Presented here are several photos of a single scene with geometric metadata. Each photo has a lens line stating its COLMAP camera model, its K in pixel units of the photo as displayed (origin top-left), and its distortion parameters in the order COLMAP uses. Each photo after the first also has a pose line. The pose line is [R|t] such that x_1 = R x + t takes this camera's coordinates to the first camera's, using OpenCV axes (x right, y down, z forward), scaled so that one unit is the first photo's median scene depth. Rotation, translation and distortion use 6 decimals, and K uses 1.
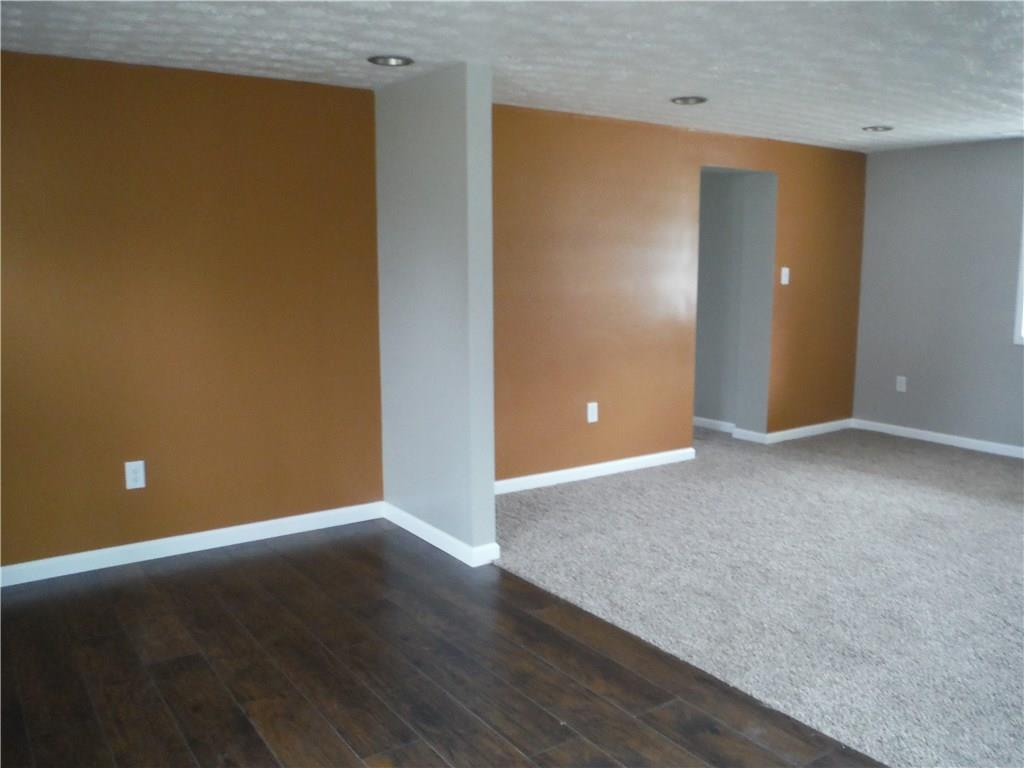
lens RADIAL K [[865.2, 0, 512.0], [0, 865.2, 384.0], [0, 0, 1]] dist [-0.111264, 0.115028]
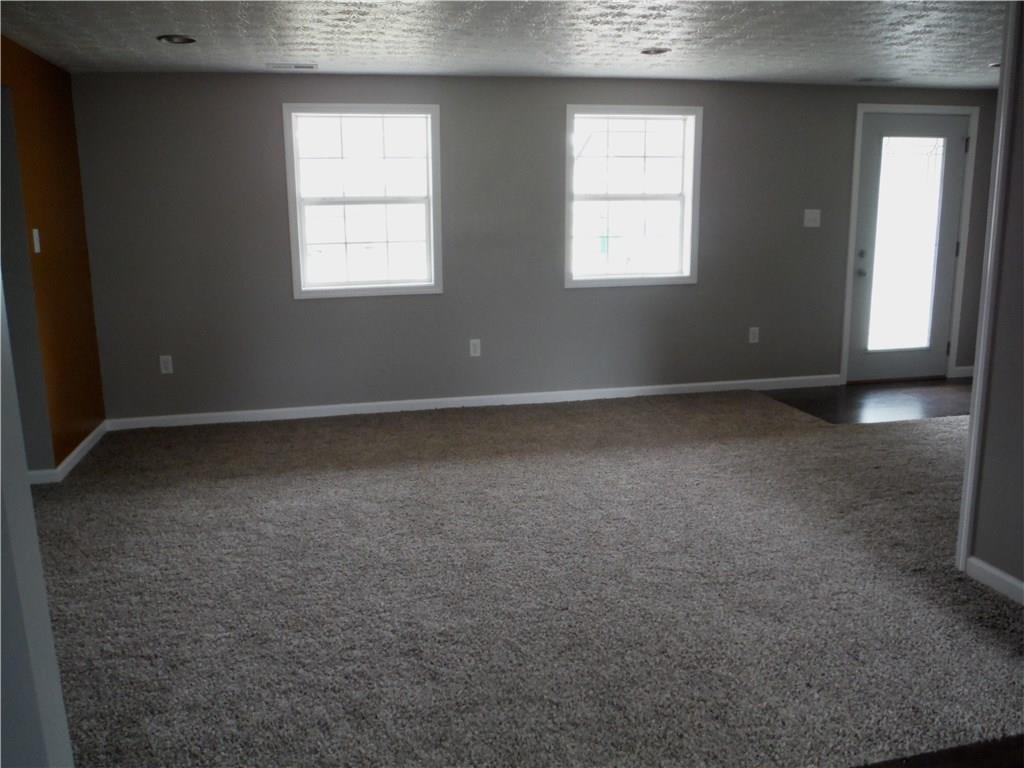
lens RADIAL K [[865.2, 0, 512.0], [0, 865.2, 384.0], [0, 0, 1]] dist [-0.111264, 0.115028]
pose [[0.373512, -0.191384, 0.907668, -0.251514], [0.153791, 0.977720, 0.142869, -0.071529], [-0.914788, 0.086228, 0.394623, 0.542860]]
